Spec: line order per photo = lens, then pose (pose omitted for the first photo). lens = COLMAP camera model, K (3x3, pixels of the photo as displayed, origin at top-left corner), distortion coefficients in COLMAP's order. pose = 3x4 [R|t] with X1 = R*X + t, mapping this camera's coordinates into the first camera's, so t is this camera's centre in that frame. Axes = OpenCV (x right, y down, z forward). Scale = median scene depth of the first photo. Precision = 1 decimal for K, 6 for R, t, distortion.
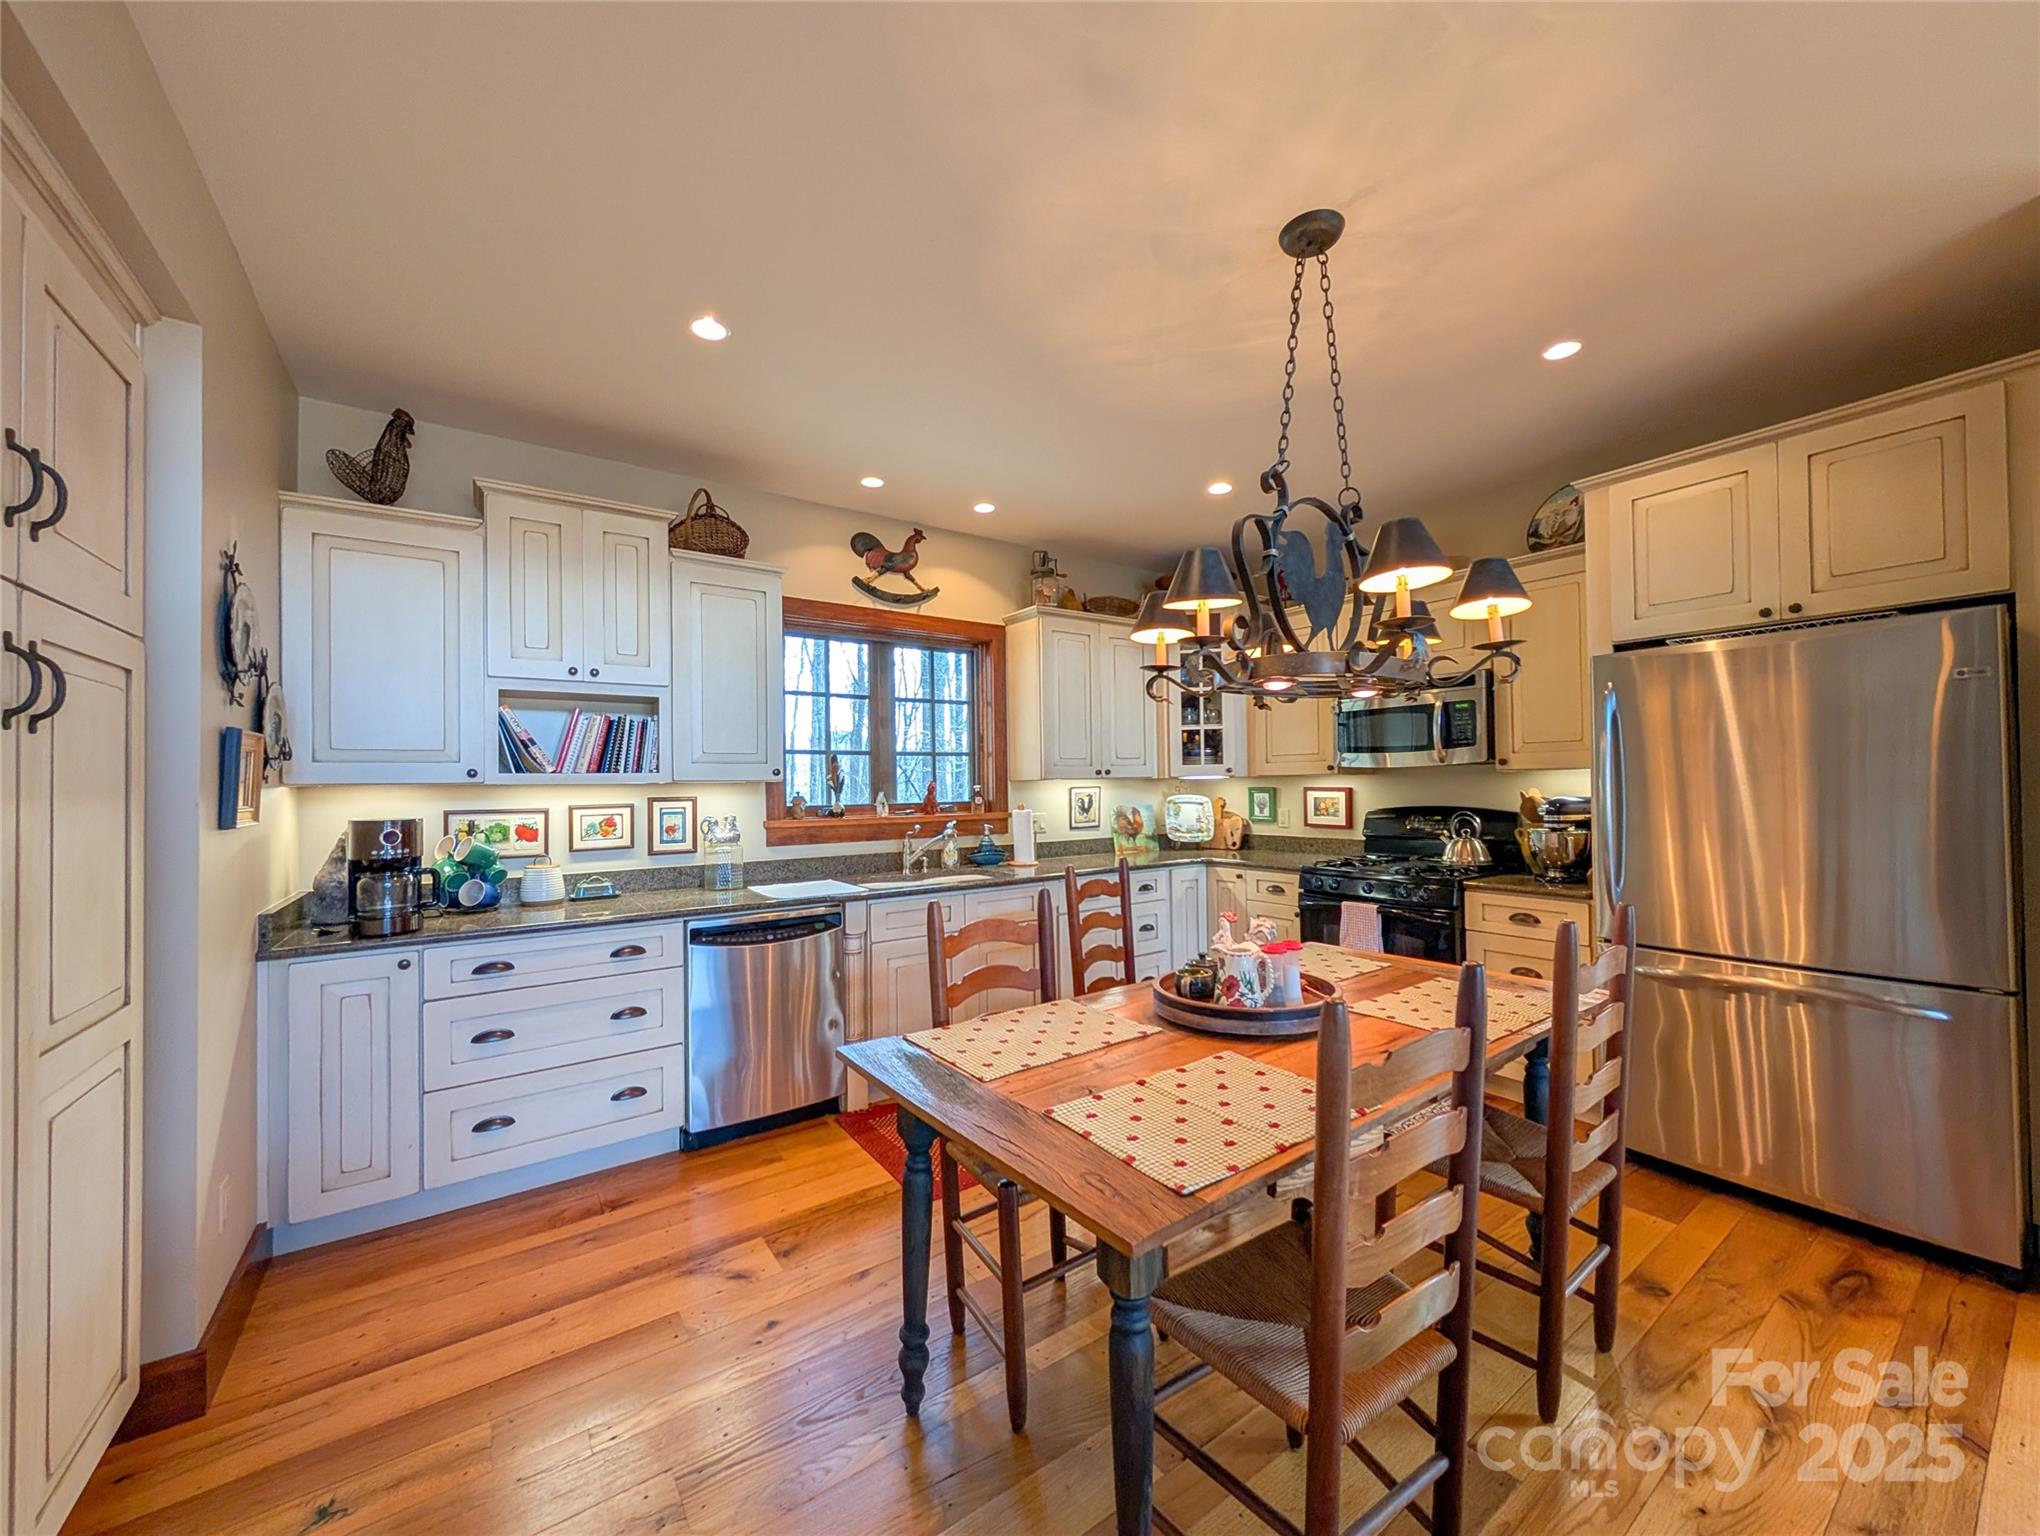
lens RADIAL K [[770.1, 0, 1015.0], [0, 770.1, 772.0], [0, 0, 1]] dist [0.001397, -0.000208]
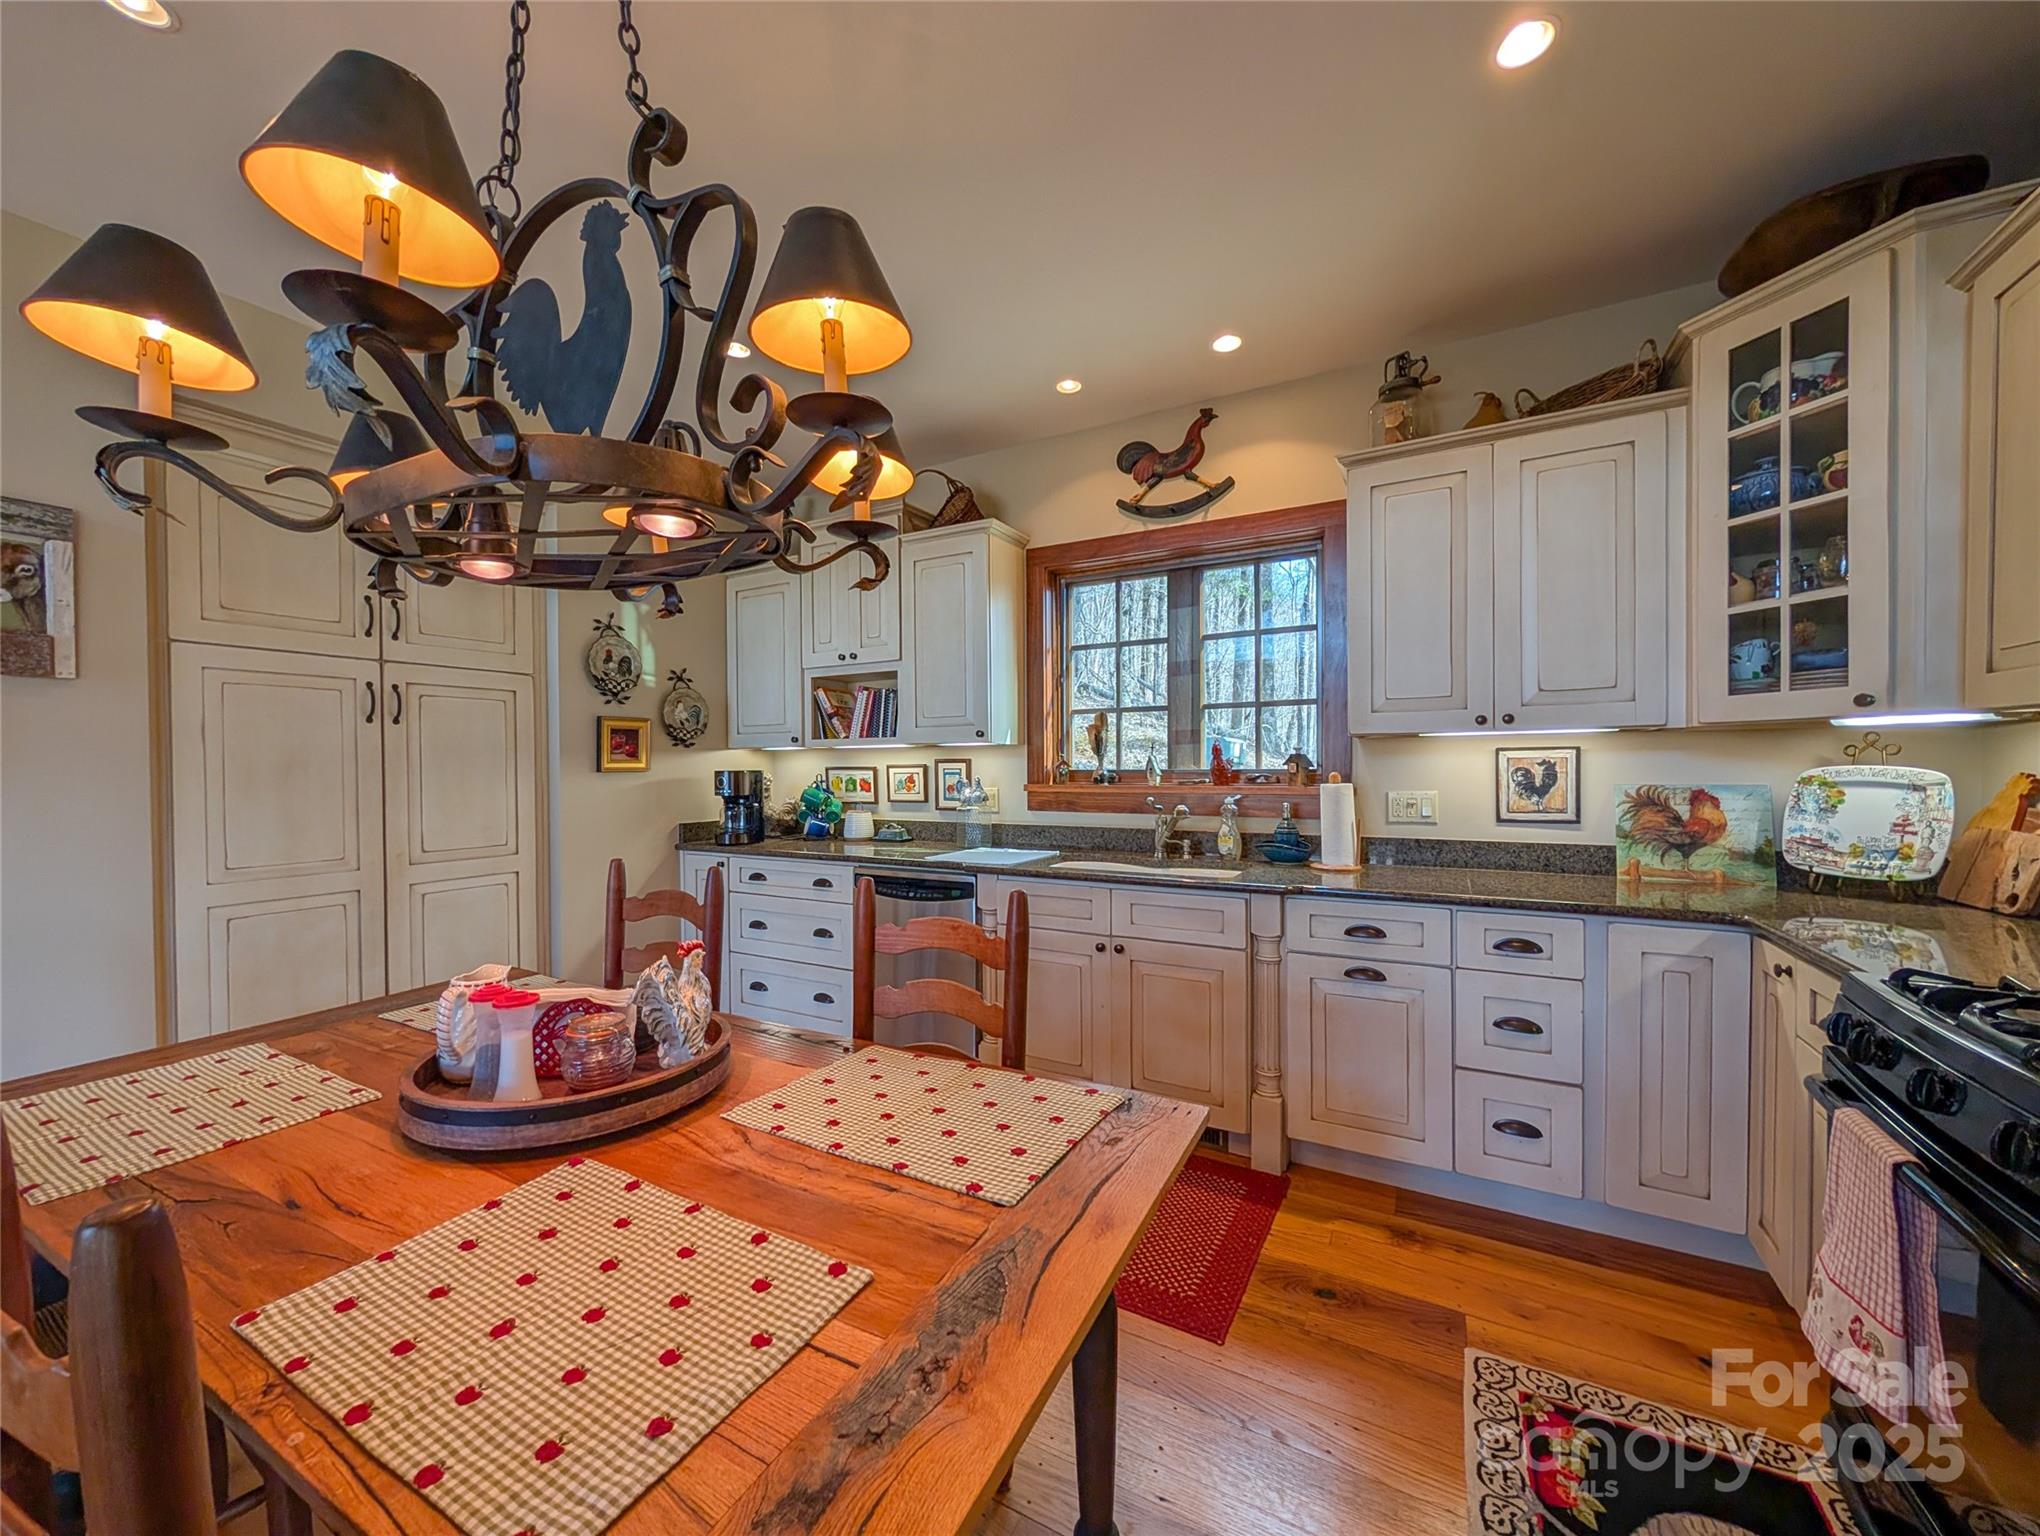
lens RADIAL K [[770.1, 0, 1020.5], [0, 770.1, 774.9], [0, 0, 1]] dist [0.001397, -0.000208]
pose [[0.441637, 0.023301, -0.896891, 0.523239], [0.016654, 0.999278, 0.034162, 0.017365], [0.897039, -0.030024, 0.440930, 0.535131]]
